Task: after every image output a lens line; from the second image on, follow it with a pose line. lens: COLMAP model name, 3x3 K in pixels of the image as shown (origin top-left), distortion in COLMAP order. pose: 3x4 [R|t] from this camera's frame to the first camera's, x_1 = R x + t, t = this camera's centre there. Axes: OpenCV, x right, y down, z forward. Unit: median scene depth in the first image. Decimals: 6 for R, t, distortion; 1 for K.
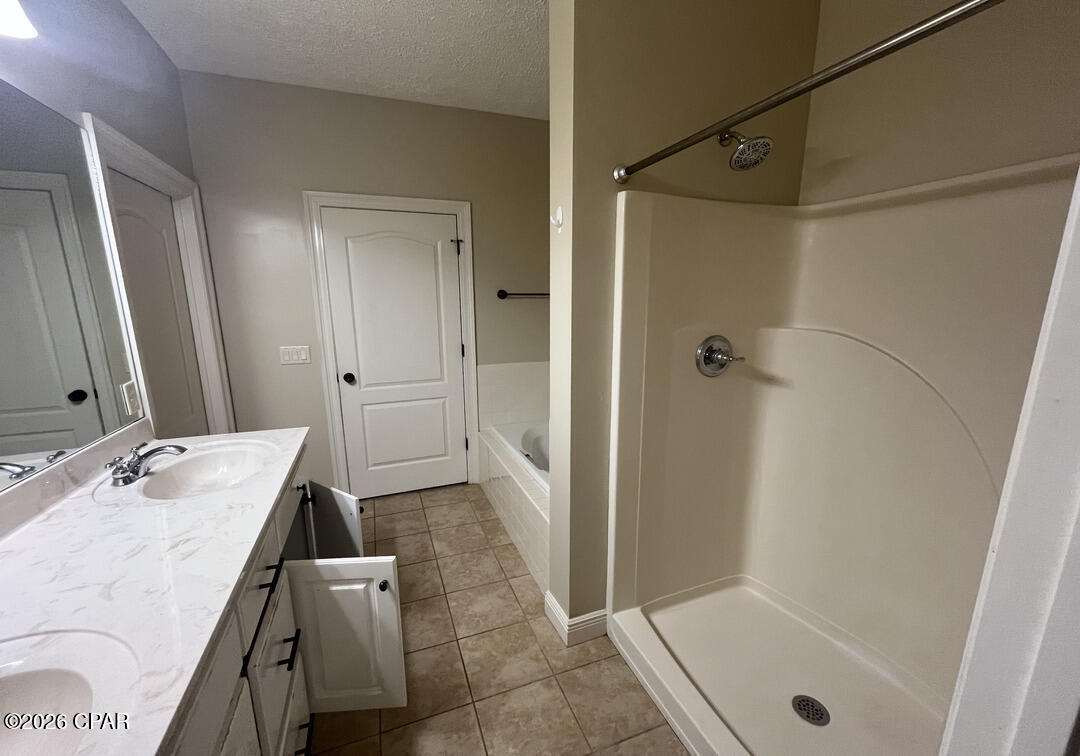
lens RADIAL K [[440.5, 0, 540.9], [0, 440.5, 391.5], [0, 0, 1]] dist [-0.000519, 0.000150]
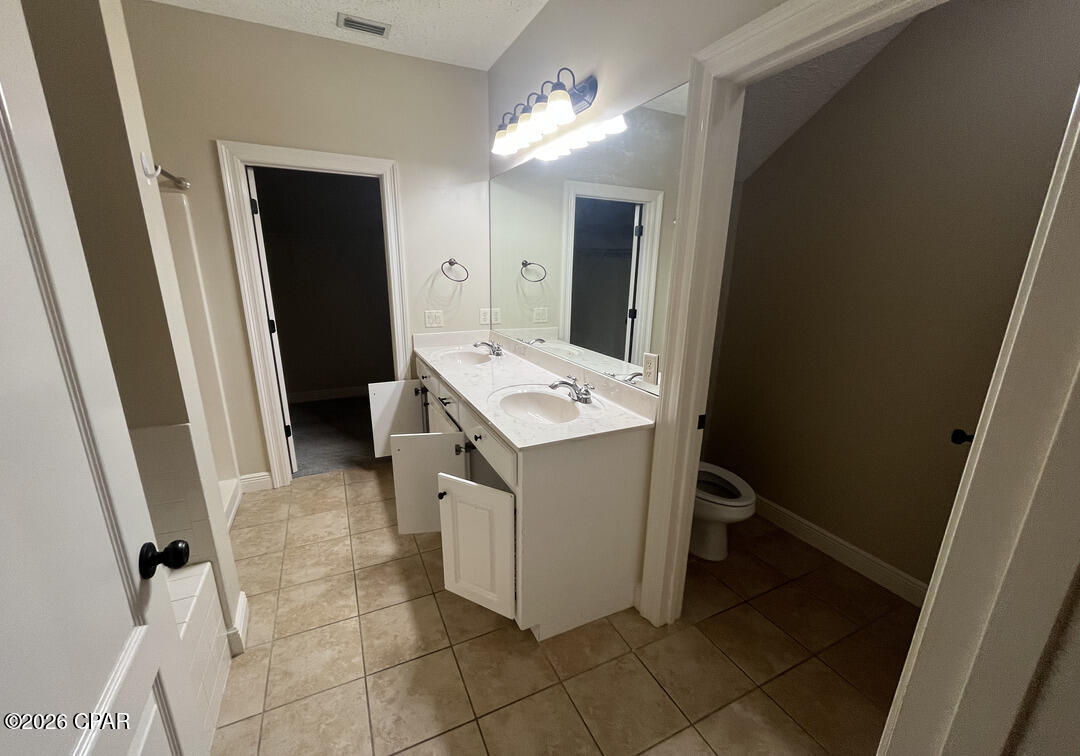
lens RADIAL K [[440.5, 0, 540.9], [0, 440.5, 391.5], [0, 0, 1]] dist [-0.000519, 0.000150]
pose [[-0.996767, 0.013381, -0.079228, -0.548433], [-0.025524, 0.882233, 0.470121, -0.376349], [0.076189, 0.470623, -0.879039, 1.731227]]
